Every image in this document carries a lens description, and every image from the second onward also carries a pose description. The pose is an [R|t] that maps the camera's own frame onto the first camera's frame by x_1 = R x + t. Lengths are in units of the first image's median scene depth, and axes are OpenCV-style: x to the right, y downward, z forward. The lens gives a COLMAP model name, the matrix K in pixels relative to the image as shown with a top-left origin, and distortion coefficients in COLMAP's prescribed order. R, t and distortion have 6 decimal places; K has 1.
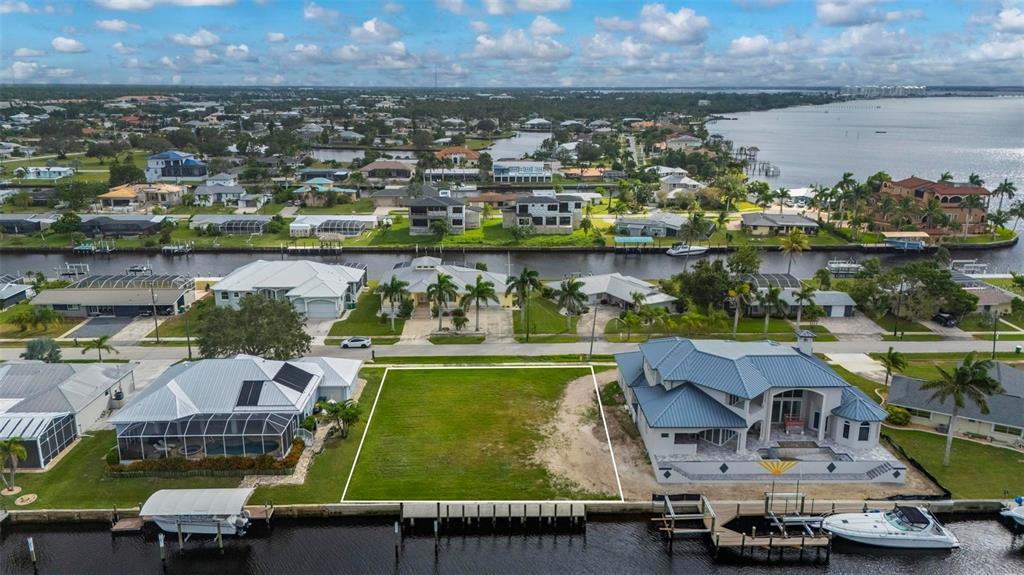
lens RADIAL K [[757.8, 0, 513.9], [0, 757.8, 283.1], [0, 0, 1]] dist [0.051819, -0.004043]
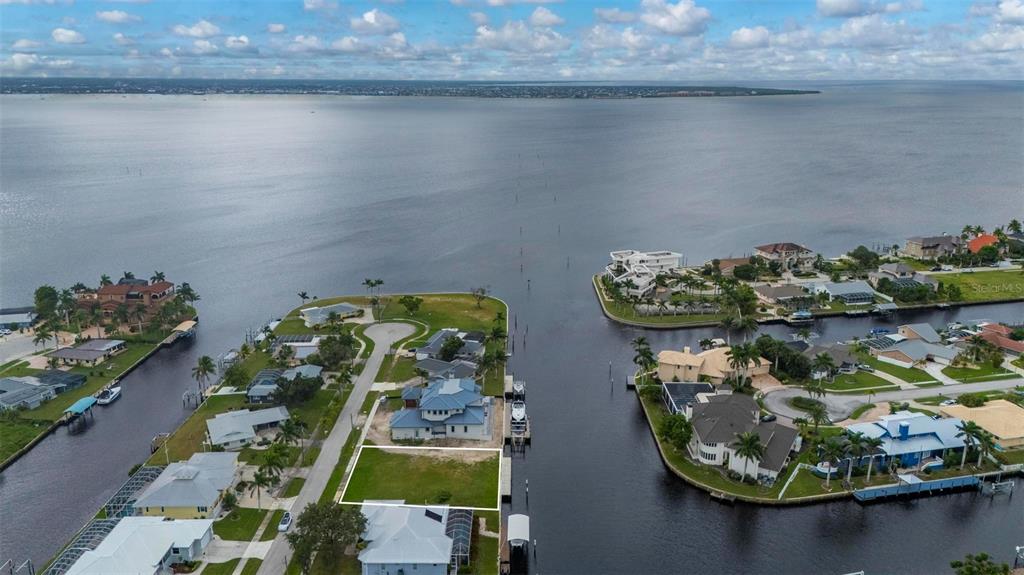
lens RADIAL K [[757.8, 0, 513.9], [0, 757.8, 283.1], [0, 0, 1]] dist [0.051819, -0.004043]
pose [[0.024054, -0.263345, 0.964402, -1.351491], [0.248142, 0.936064, 0.249418, -0.541149], [-0.968425, 0.233310, 0.087863, 0.367179]]
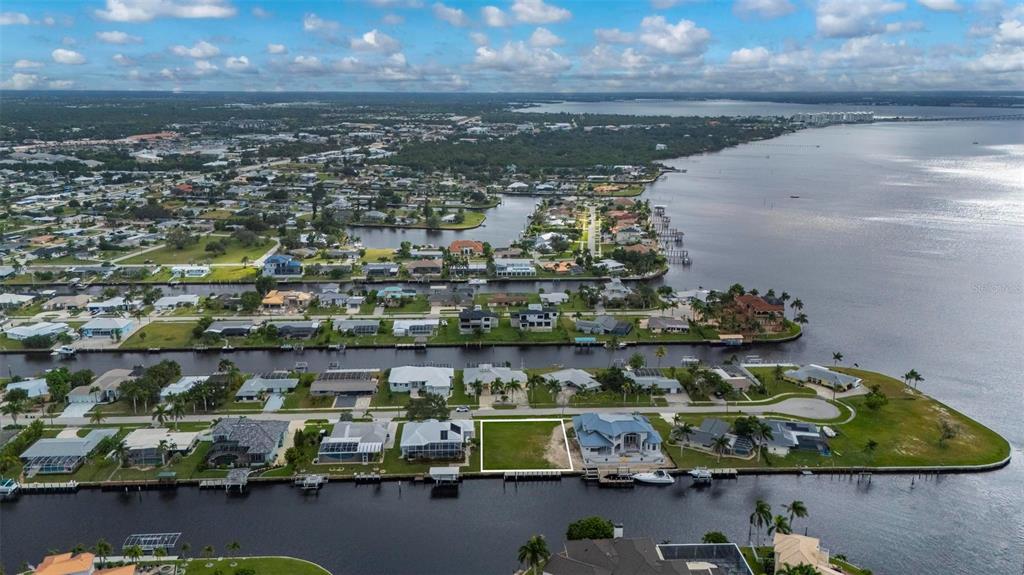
lens RADIAL K [[775.3, 0, 512.0], [0, 775.3, 287.5], [0, 0, 1]] dist [0.128377, -0.000927]
pose [[0.999290, -0.002119, 0.037610, -0.138694], [0.002030, 0.999995, 0.002399, -0.289572], [-0.037615, -0.002321, 0.999290, -1.343493]]
